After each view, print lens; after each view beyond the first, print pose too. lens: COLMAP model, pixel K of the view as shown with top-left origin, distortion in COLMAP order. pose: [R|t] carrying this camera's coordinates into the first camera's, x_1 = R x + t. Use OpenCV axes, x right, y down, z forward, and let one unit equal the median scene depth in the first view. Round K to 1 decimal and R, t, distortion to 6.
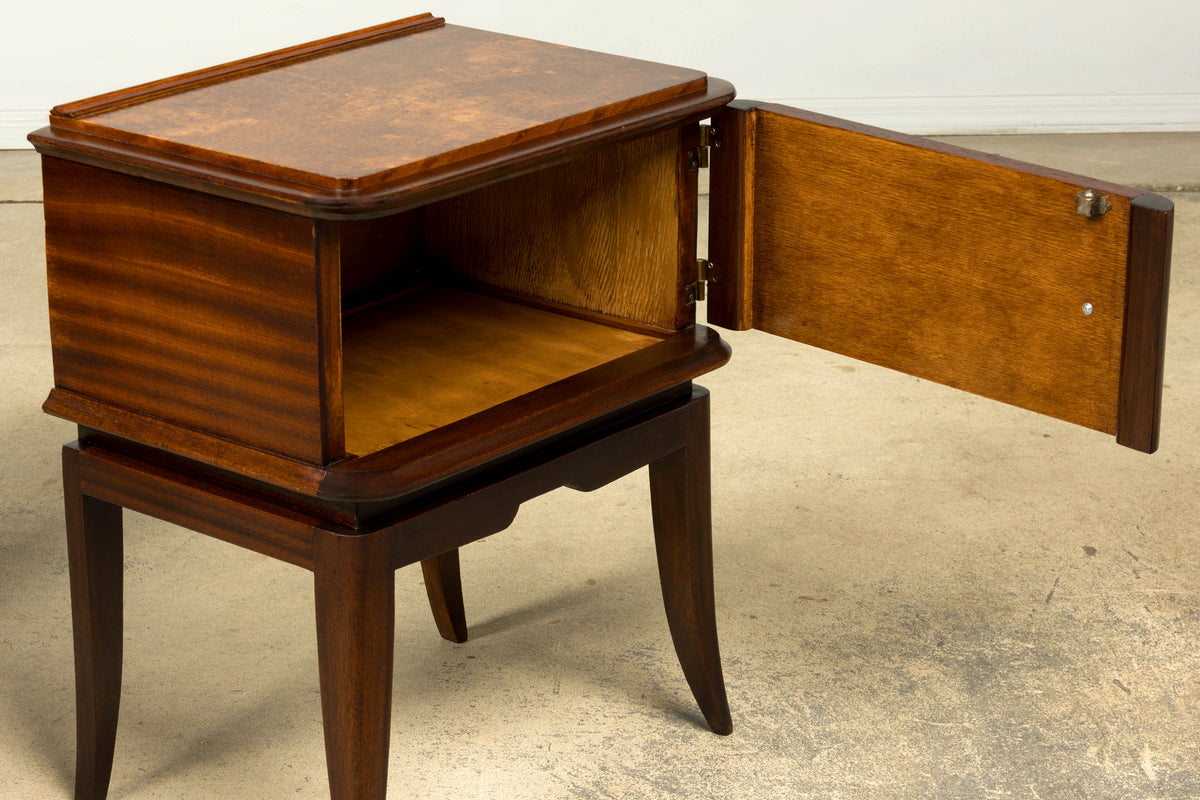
lens RADIAL K [[3300.5, 0, 600.0], [0, 3300.5, 400.0], [0, 0, 1]] dist [-0.114326, 0.123480]
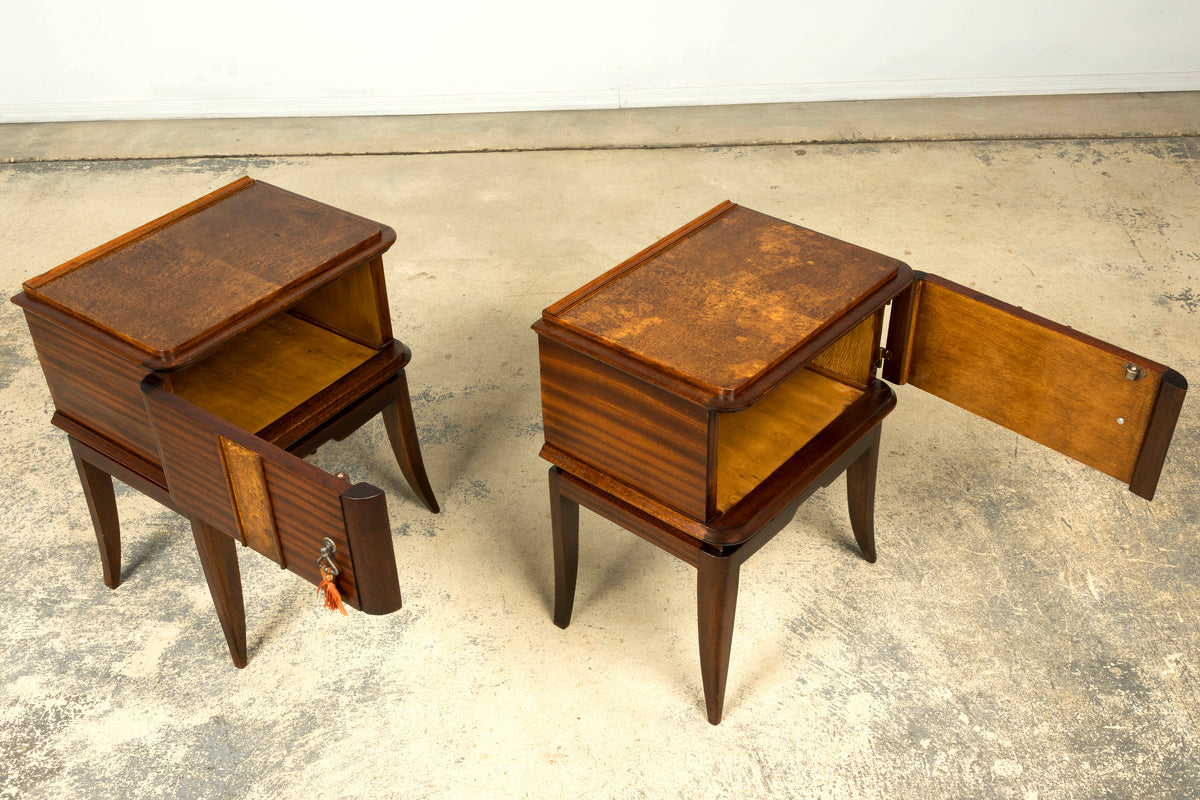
lens RADIAL K [[1283.1, 0, 611.8], [0, 1283.1, 404.4], [0, 0, 1]] dist [-0.022203, -0.005993]
pose [[0.999794, -0.008193, -0.018564, -0.113300], [0.013032, 0.960502, 0.277967, -0.224633], [0.015554, -0.278151, 0.960411, 0.306141]]
